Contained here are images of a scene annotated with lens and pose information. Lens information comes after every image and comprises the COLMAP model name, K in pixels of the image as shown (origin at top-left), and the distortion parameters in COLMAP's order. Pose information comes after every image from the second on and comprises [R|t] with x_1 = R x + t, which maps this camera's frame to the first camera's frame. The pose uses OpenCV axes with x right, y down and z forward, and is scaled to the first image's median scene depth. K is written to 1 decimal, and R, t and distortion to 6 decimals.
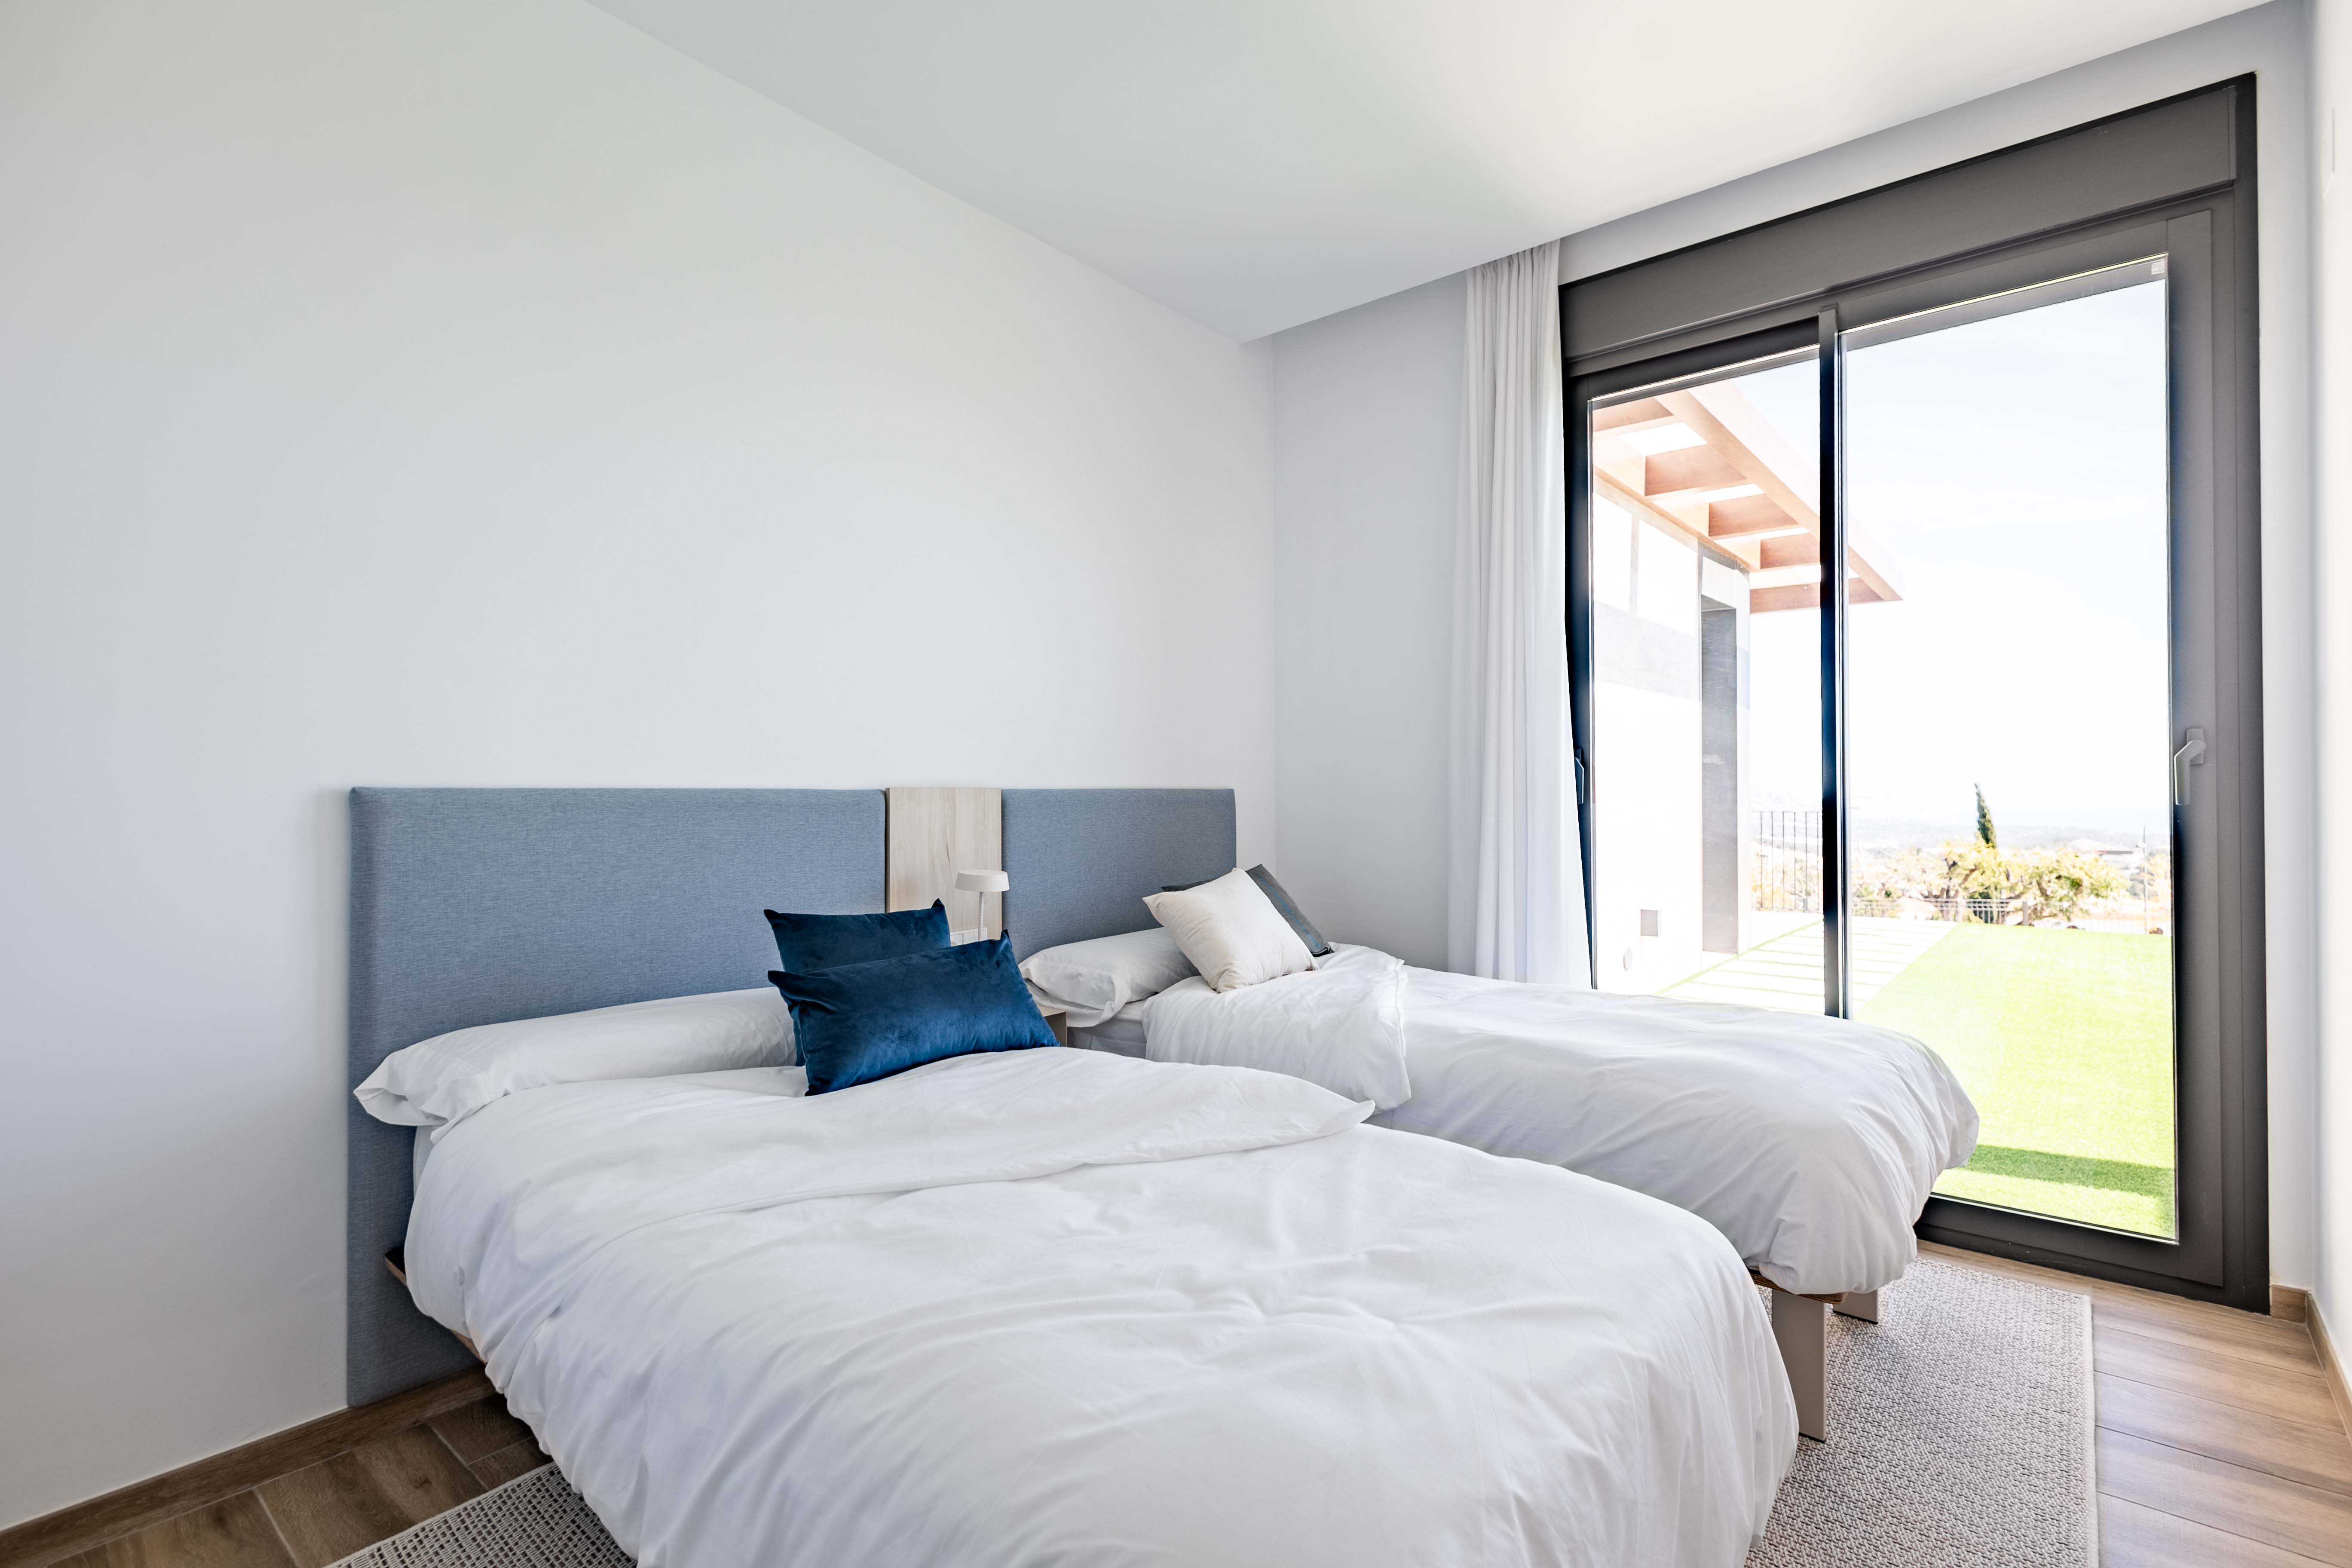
lens RADIAL K [[1080.3, 0, 1181.5], [0, 1080.3, 780.3], [0, 0, 1]] dist [0.012707, -0.001527]
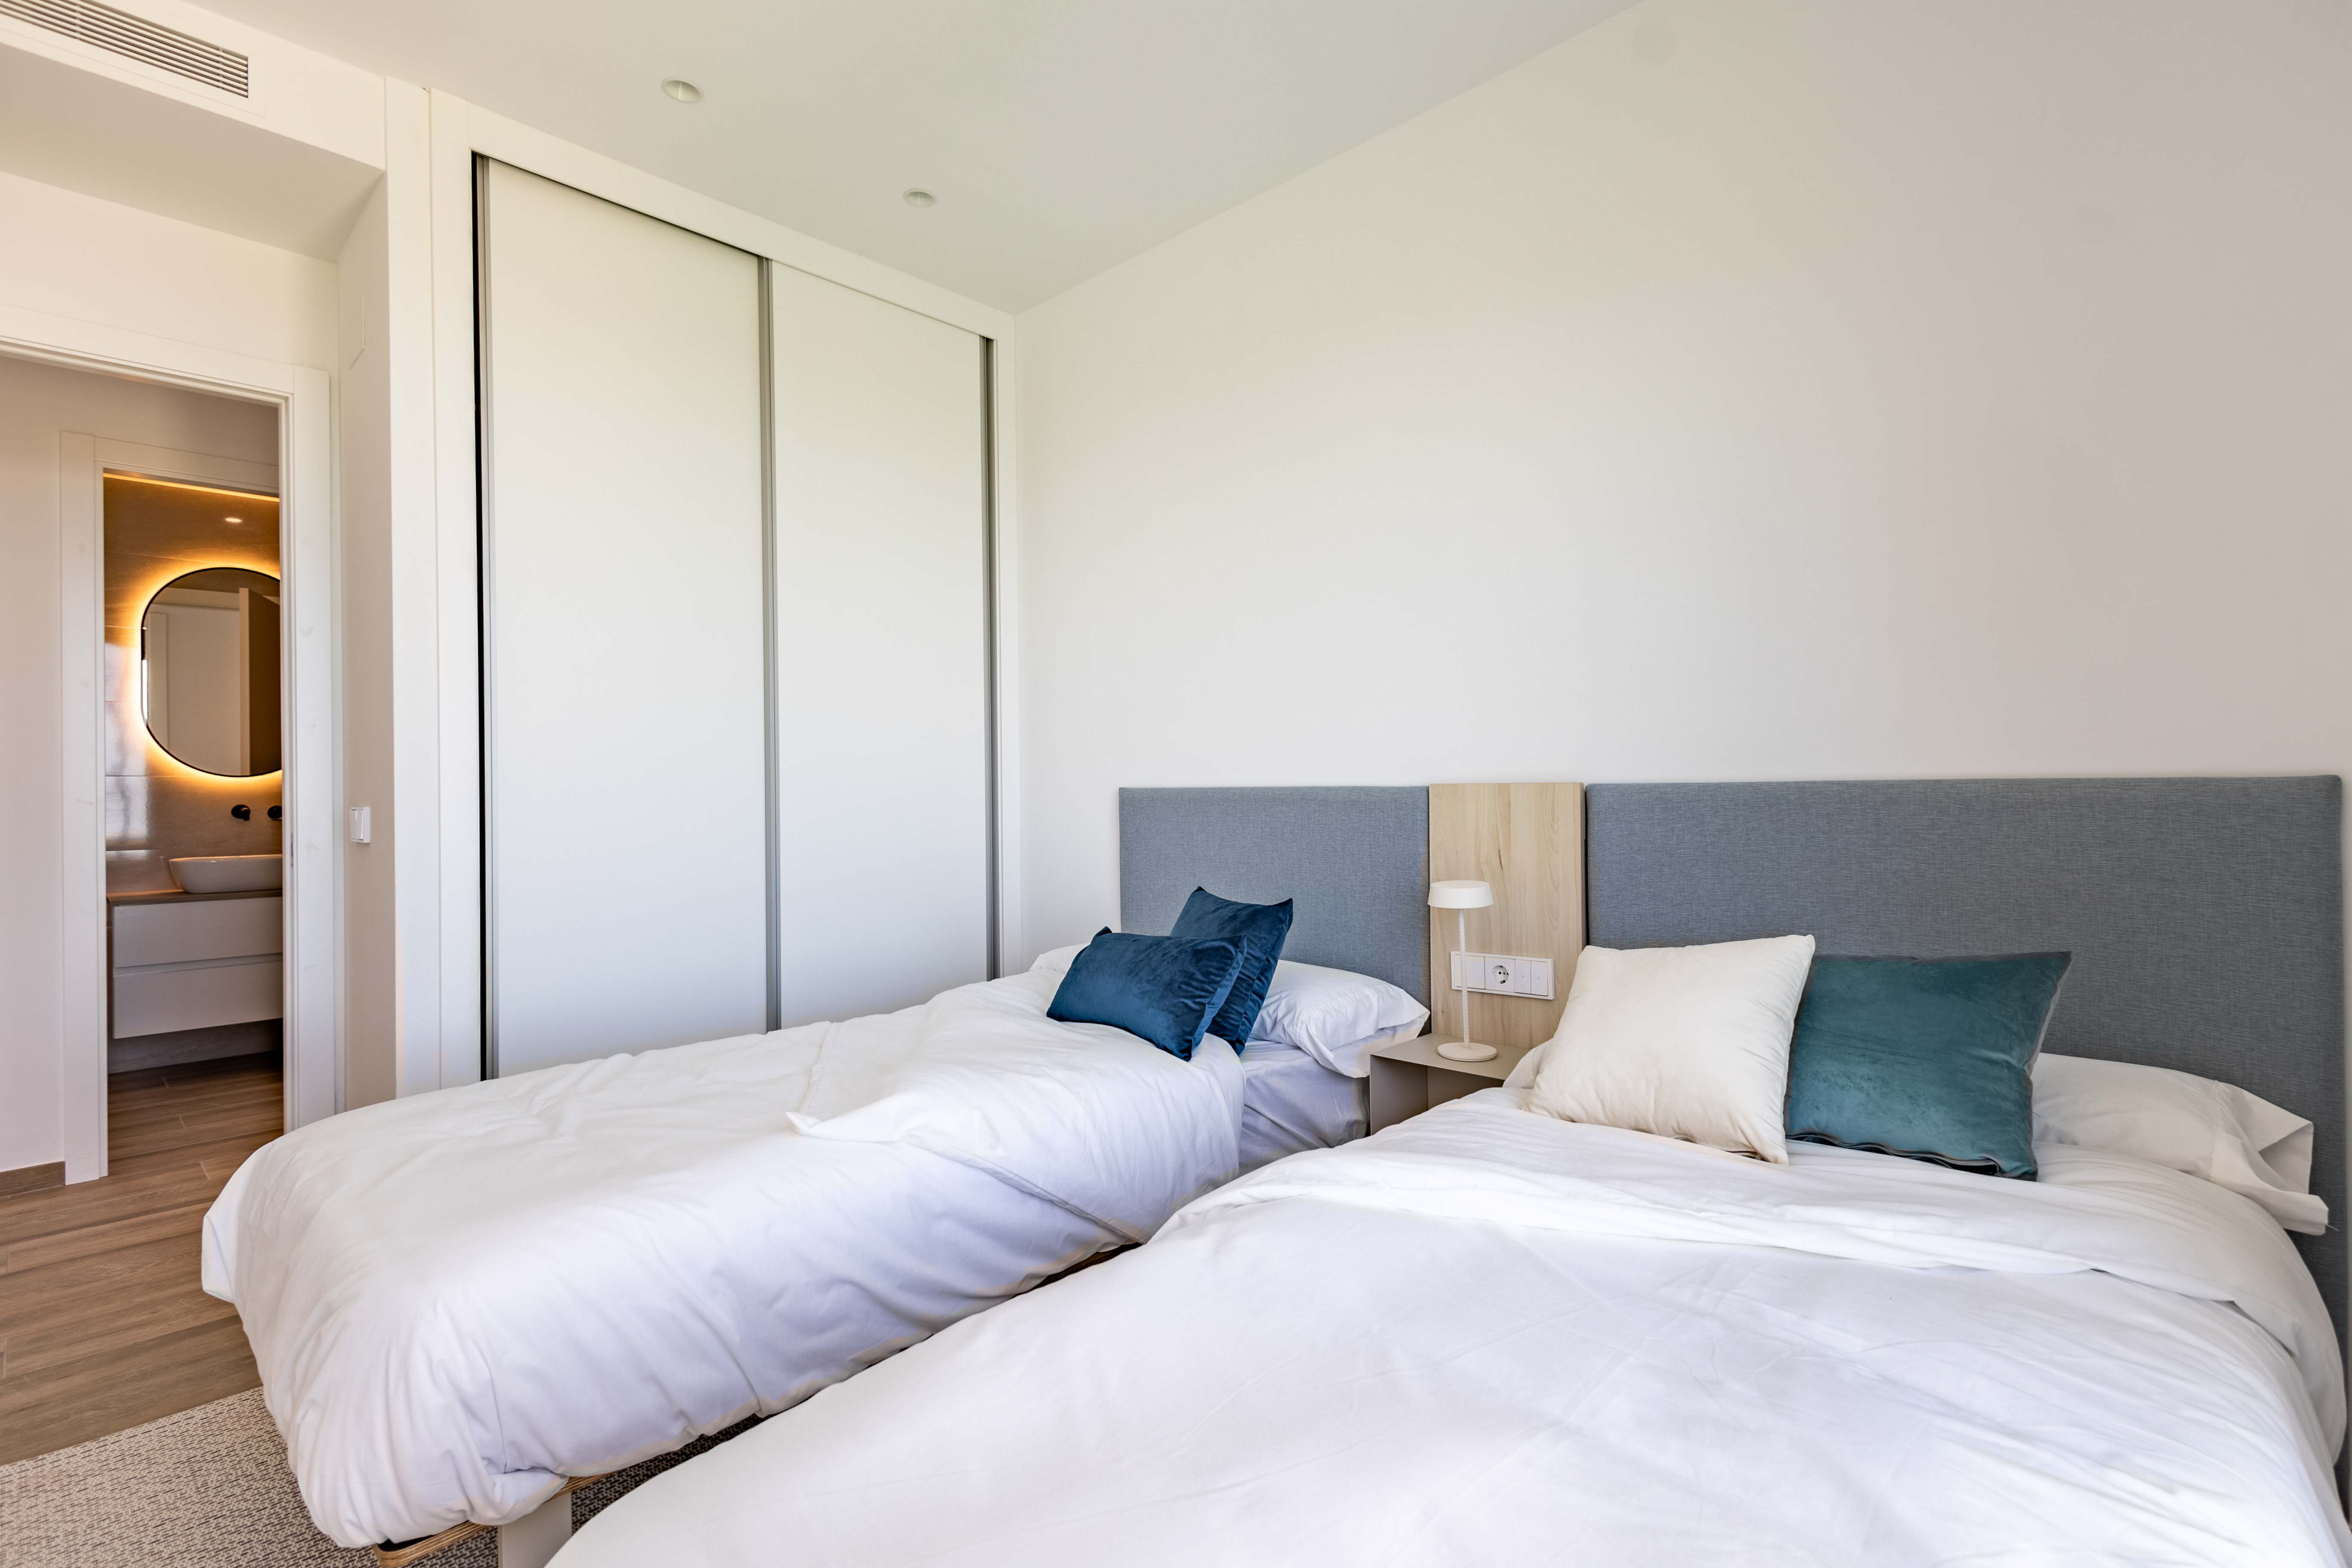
lens RADIAL K [[1080.3, 0, 1181.5], [0, 1080.3, 780.3], [0, 0, 1]] dist [0.012707, -0.001527]
pose [[-0.088261, -0.008476, -0.996061, 0.651945], [0.017093, 0.999804, -0.010023, 0.008657], [0.995951, -0.017910, -0.088099, 0.824026]]
